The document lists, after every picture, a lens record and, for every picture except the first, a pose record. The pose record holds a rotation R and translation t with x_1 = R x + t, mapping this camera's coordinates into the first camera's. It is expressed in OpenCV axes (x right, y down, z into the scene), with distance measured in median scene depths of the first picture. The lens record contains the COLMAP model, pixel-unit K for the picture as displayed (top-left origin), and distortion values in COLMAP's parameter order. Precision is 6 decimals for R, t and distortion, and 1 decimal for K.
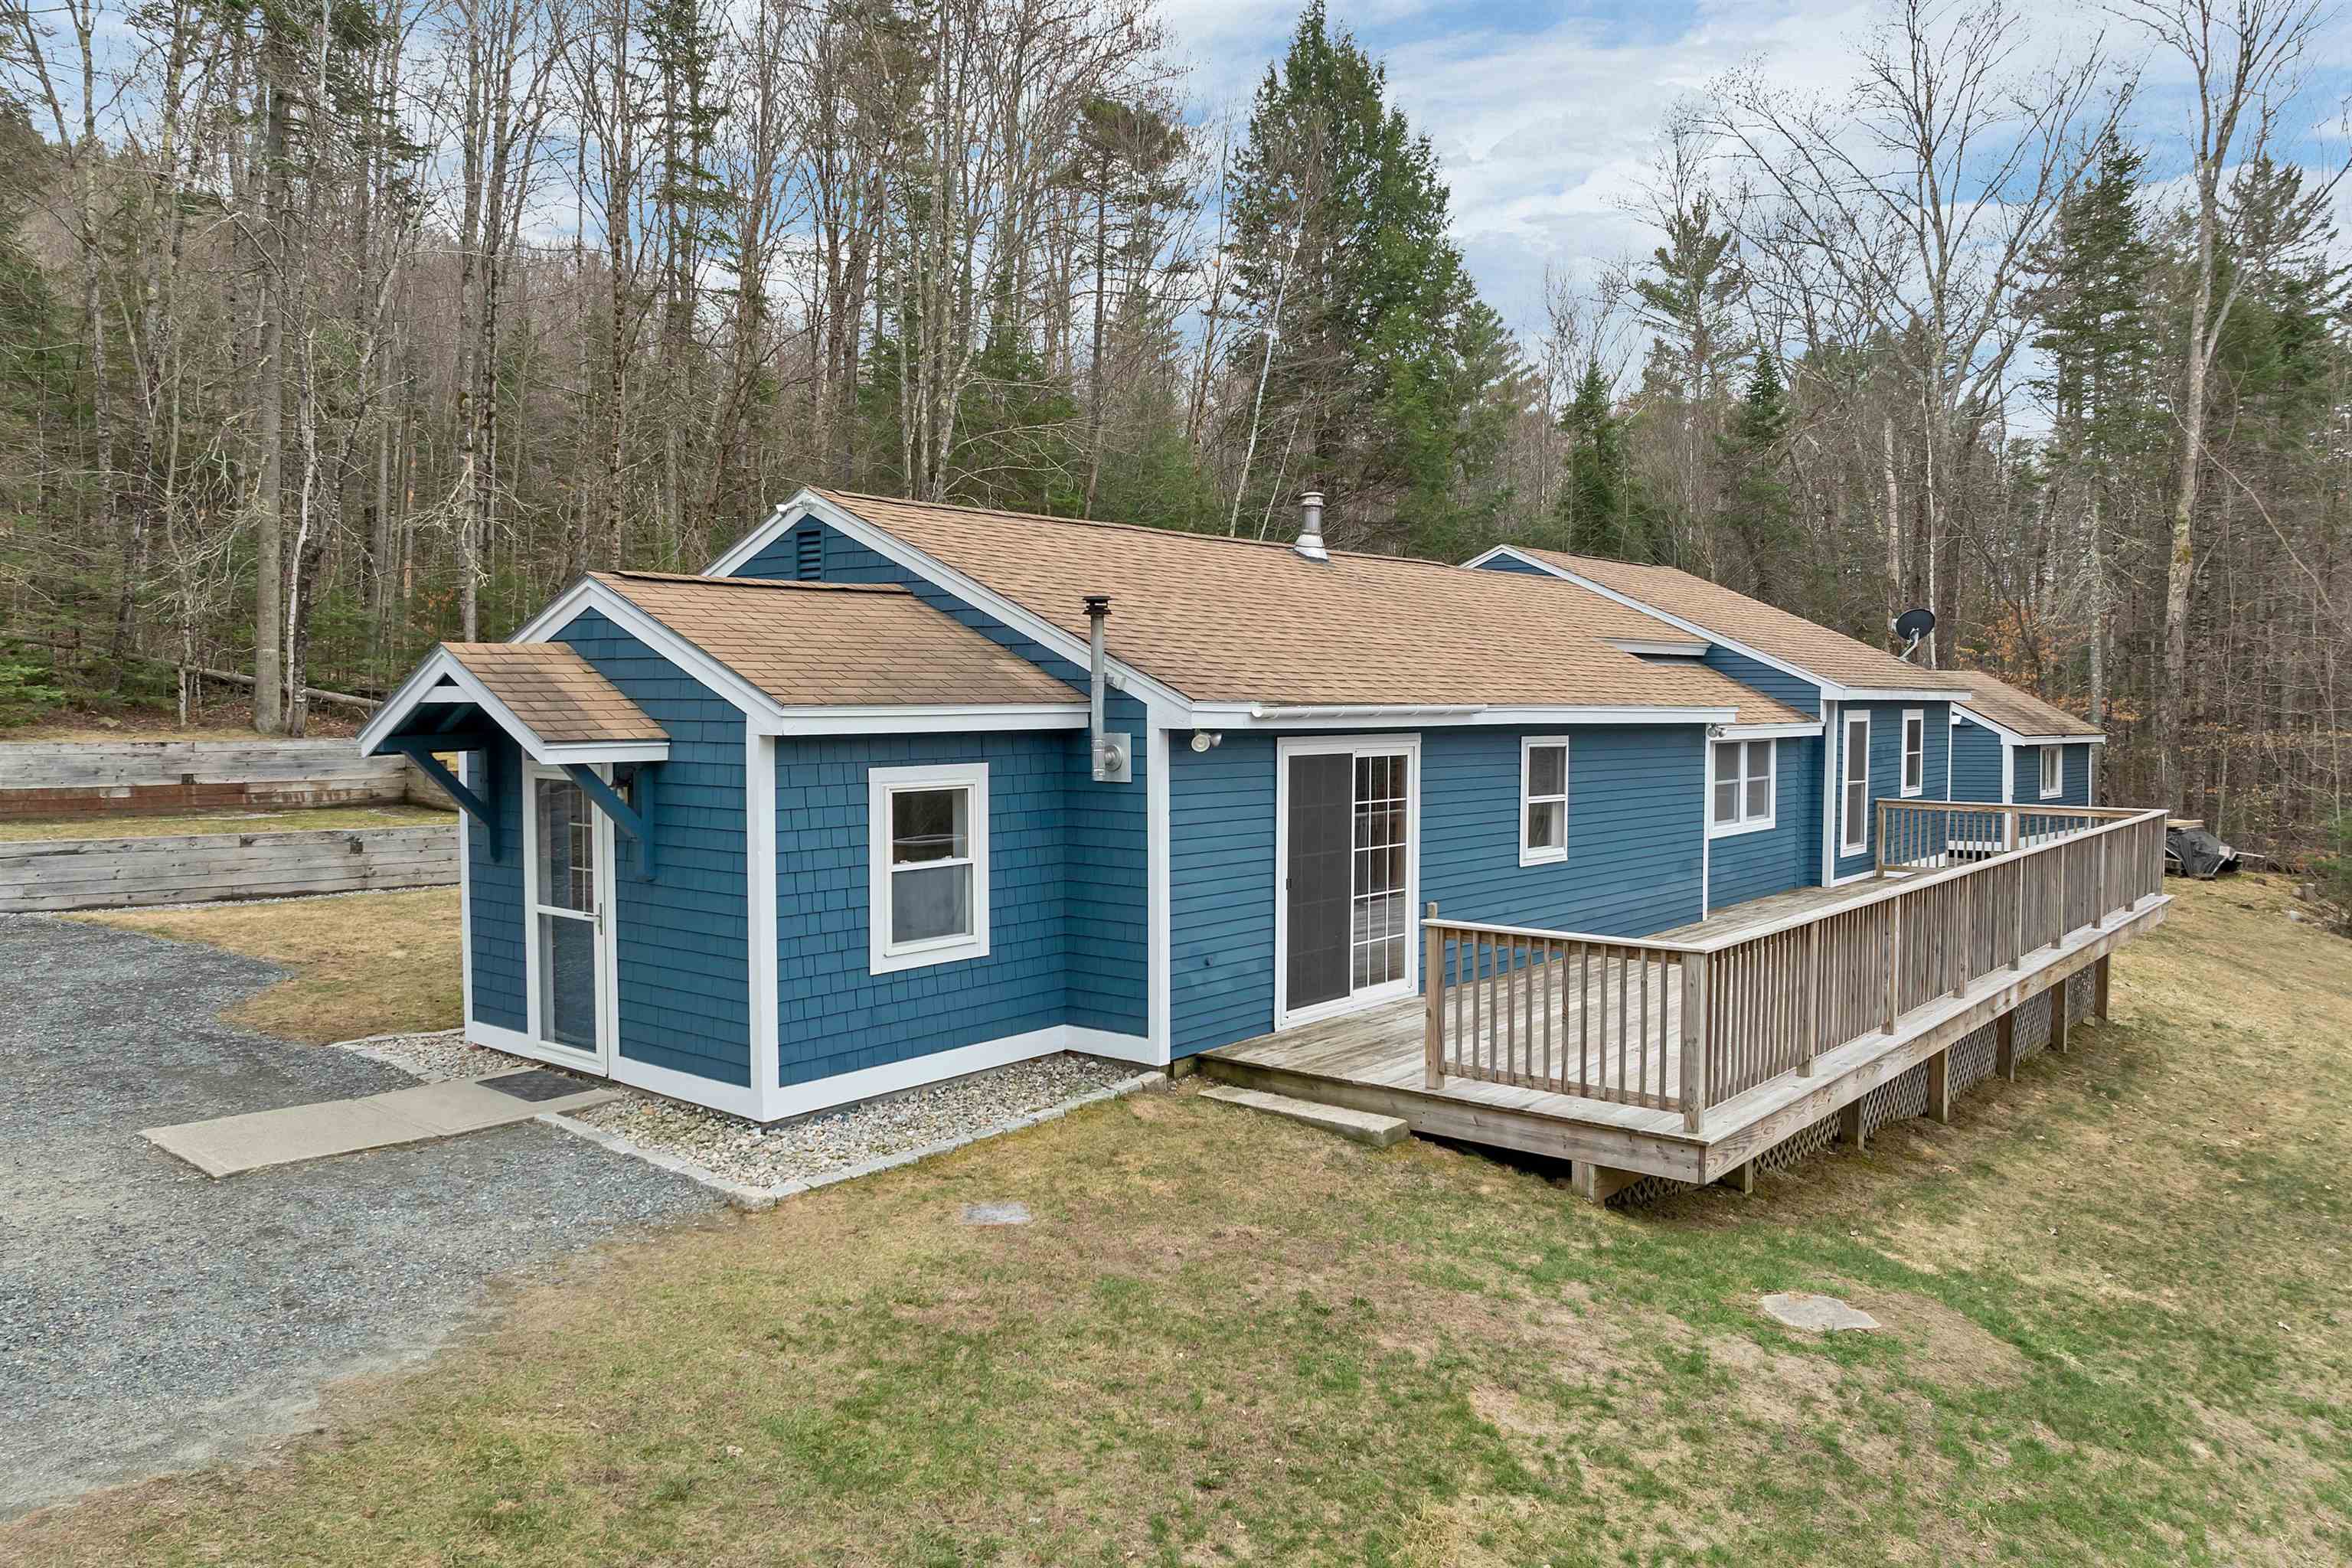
lens RADIAL K [[1703.0, 0, 1230.4], [0, 1703.0, 775.2], [0, 0, 1]] dist [-0.035019, -0.001652]
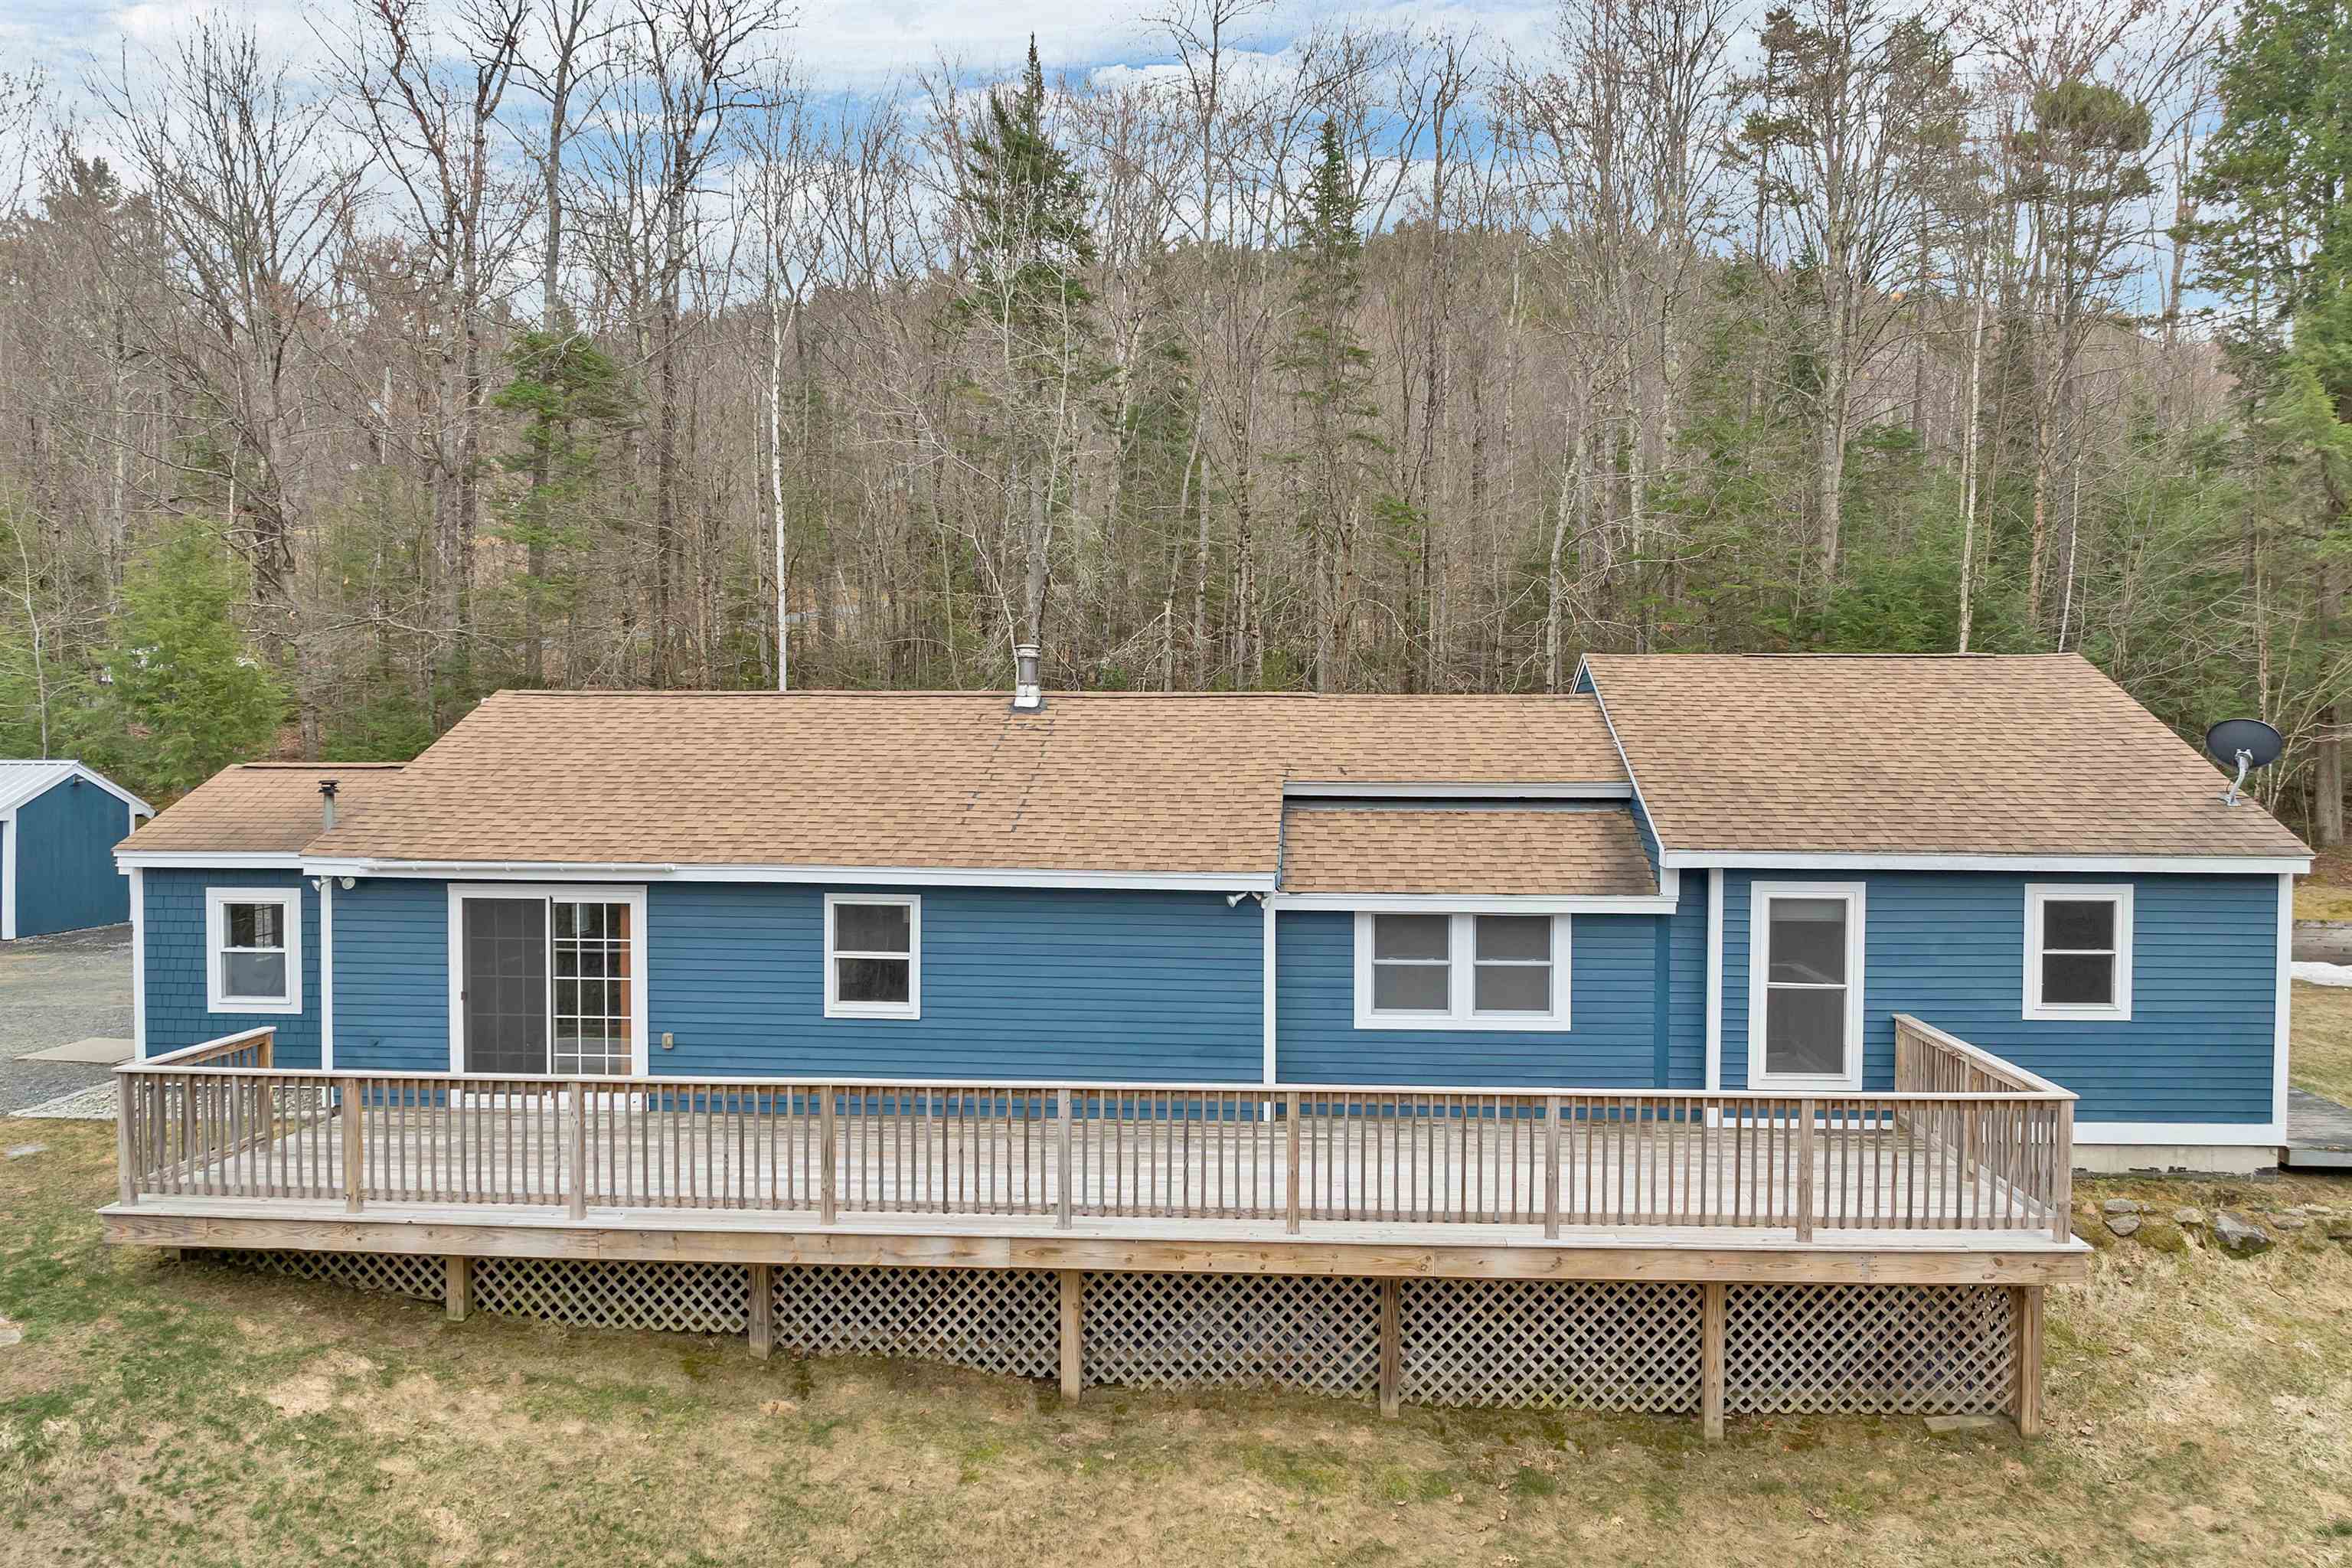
lens RADIAL K [[1703.0, 0, 1230.4], [0, 1703.0, 775.2], [0, 0, 1]] dist [-0.035019, -0.001652]
pose [[0.576615, 0.017096, -0.816837, 1.414081], [-0.040700, 0.999141, -0.007820, -0.117864], [0.816002, 0.037754, 0.576815, 0.717041]]
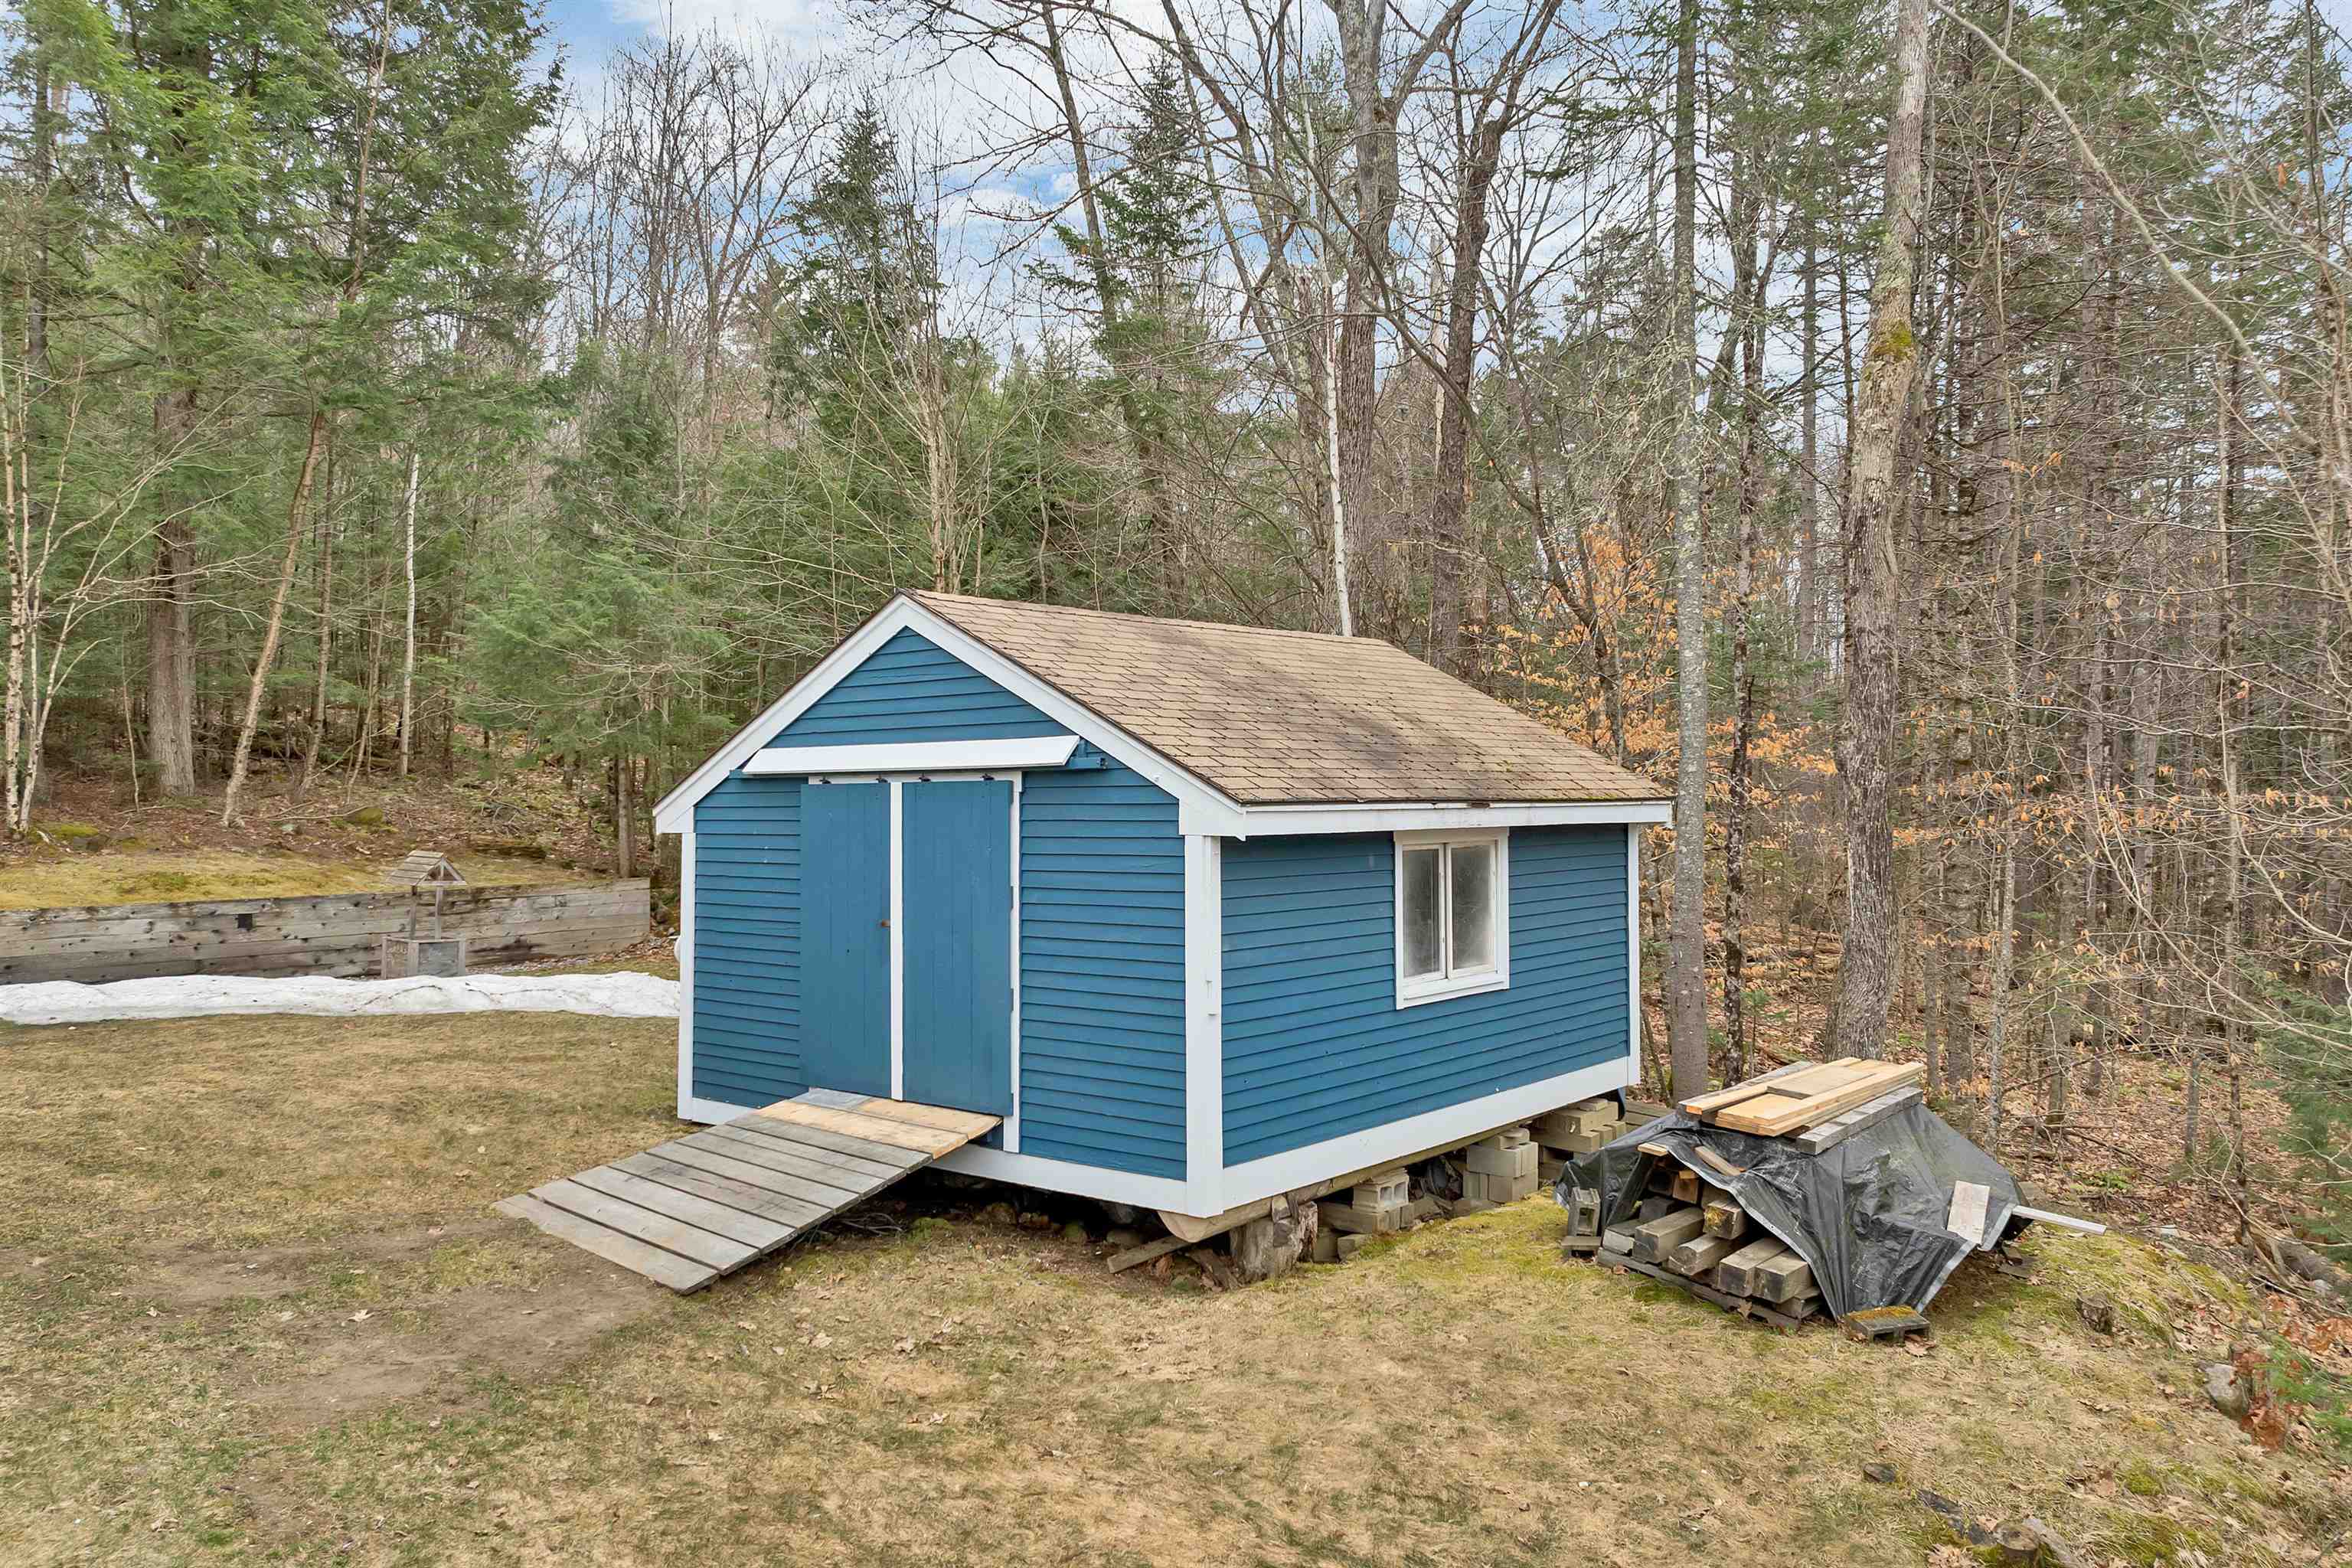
lens RADIAL K [[1703.0, 0, 1230.4], [0, 1703.0, 775.2], [0, 0, 1]] dist [-0.035019, -0.001652]
pose [[0.997656, 0.000249, 0.068425, 1.188039], [0.002607, 0.999129, -0.041645, -0.043161], [-0.068375, 0.041726, 0.996787, 1.916185]]
